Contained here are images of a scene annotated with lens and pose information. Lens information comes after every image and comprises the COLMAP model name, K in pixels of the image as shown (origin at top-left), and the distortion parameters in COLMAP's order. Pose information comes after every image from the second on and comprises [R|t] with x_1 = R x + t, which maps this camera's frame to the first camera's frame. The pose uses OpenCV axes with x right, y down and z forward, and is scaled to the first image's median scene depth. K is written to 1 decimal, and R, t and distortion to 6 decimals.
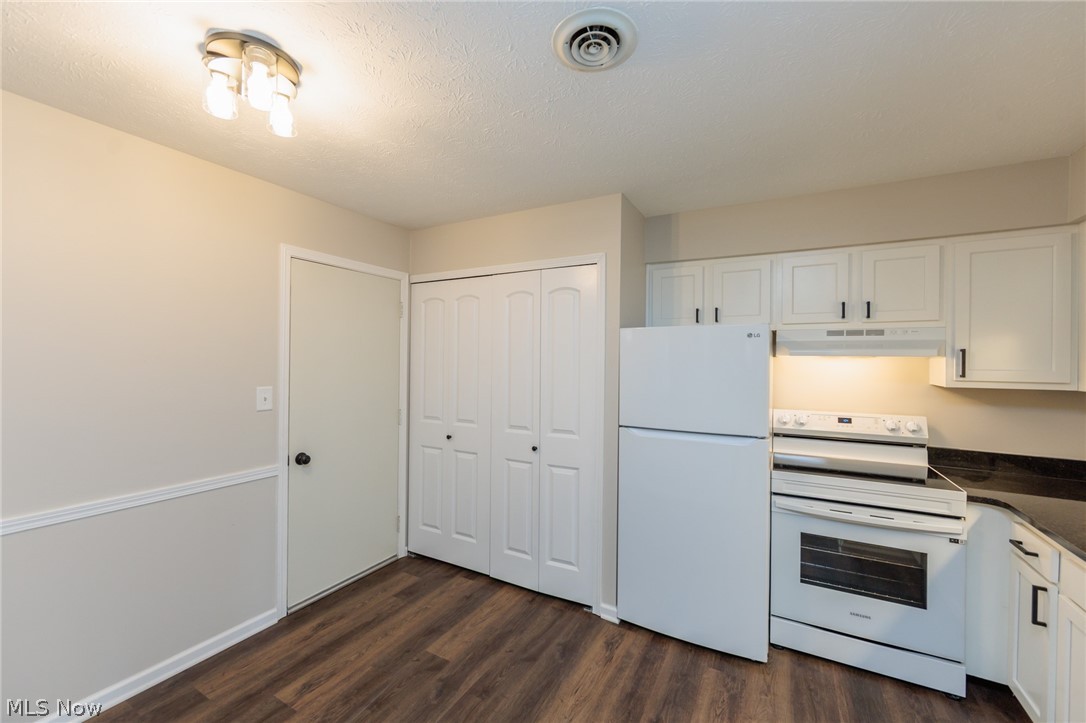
lens RADIAL K [[429.6, 0, 545.6], [0, 429.6, 360.4], [0, 0, 1]] dist [-0.008329, 0.001570]
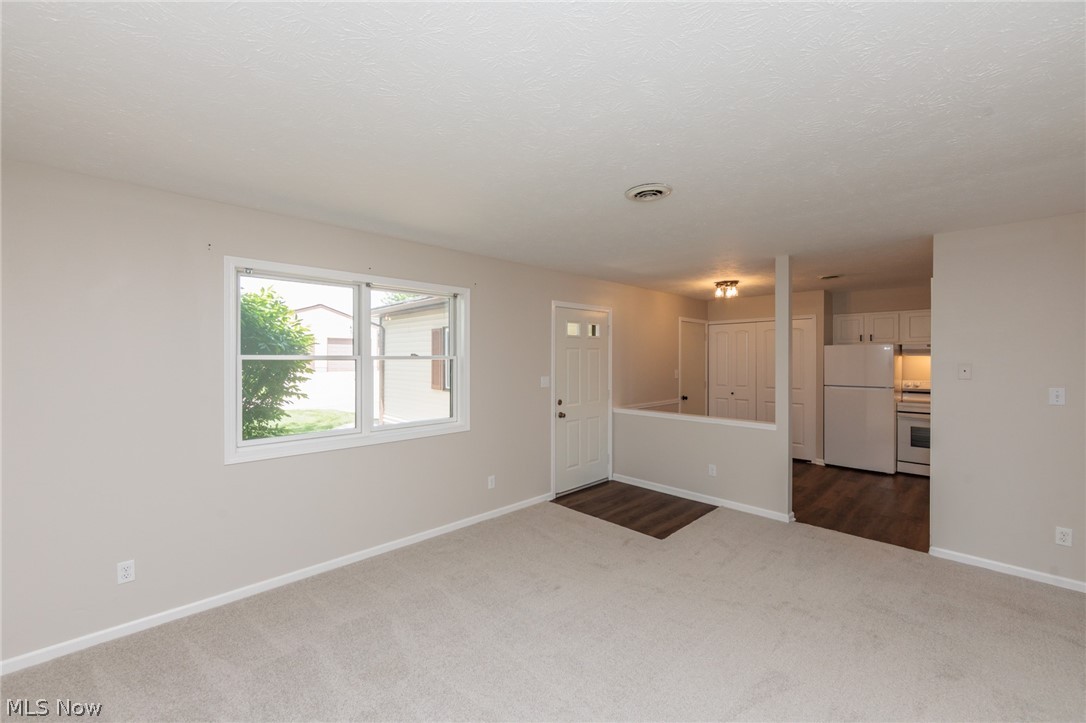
lens RADIAL K [[429.6, 0, 541.2], [0, 429.6, 359.8], [0, 0, 1]] dist [-0.008329, 0.001570]
pose [[0.954545, -0.010088, -0.297896, -0.655015], [0.011040, 0.999938, 0.001513, -0.015136], [0.297862, -0.004733, 0.954597, -1.854975]]
